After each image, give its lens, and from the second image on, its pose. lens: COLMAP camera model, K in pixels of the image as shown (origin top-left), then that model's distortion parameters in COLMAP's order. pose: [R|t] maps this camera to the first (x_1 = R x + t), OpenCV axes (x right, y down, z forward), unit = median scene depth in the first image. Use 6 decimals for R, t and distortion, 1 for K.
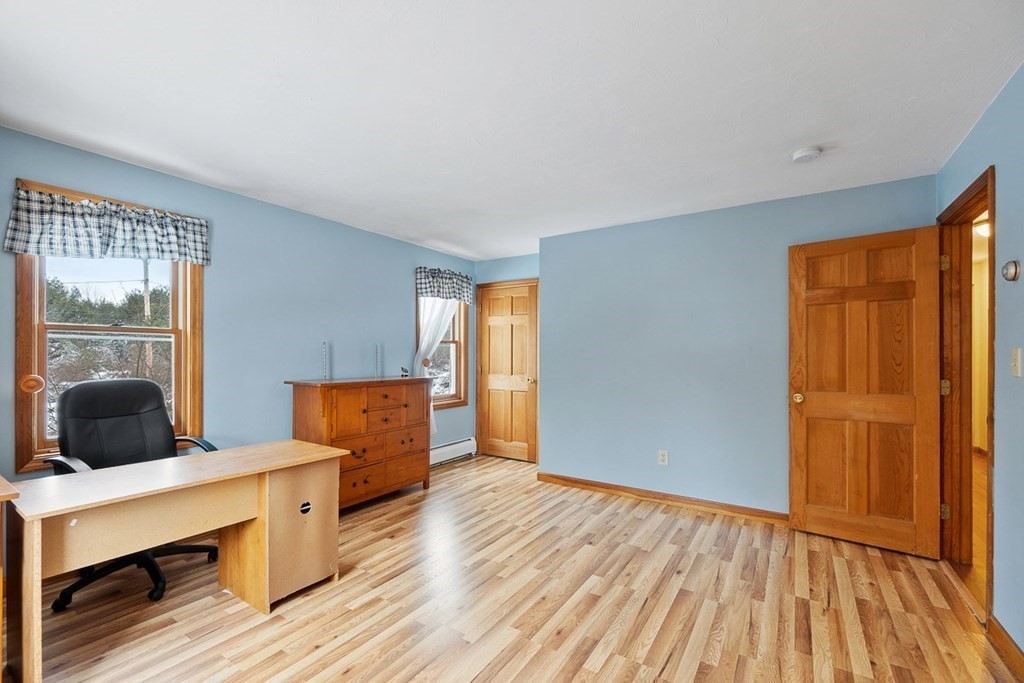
lens RADIAL K [[442.7, 0, 501.6], [0, 442.7, 352.2], [0, 0, 1]] dist [-0.001229, 0.000364]
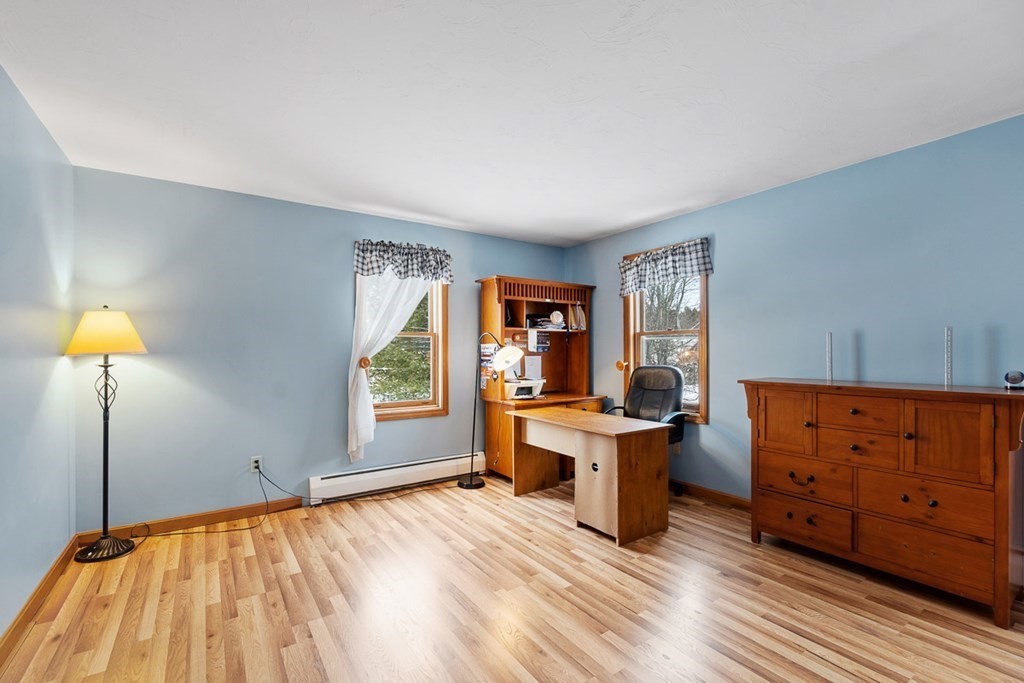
lens RADIAL K [[442.7, 0, 501.6], [0, 442.7, 352.2], [0, 0, 1]] dist [-0.001229, 0.000364]
pose [[-0.372418, -0.002037, -0.928063, 0.606916], [0.006423, 0.999968, -0.004773, 0.014374], [0.928043, -0.007739, -0.372393, 0.868530]]
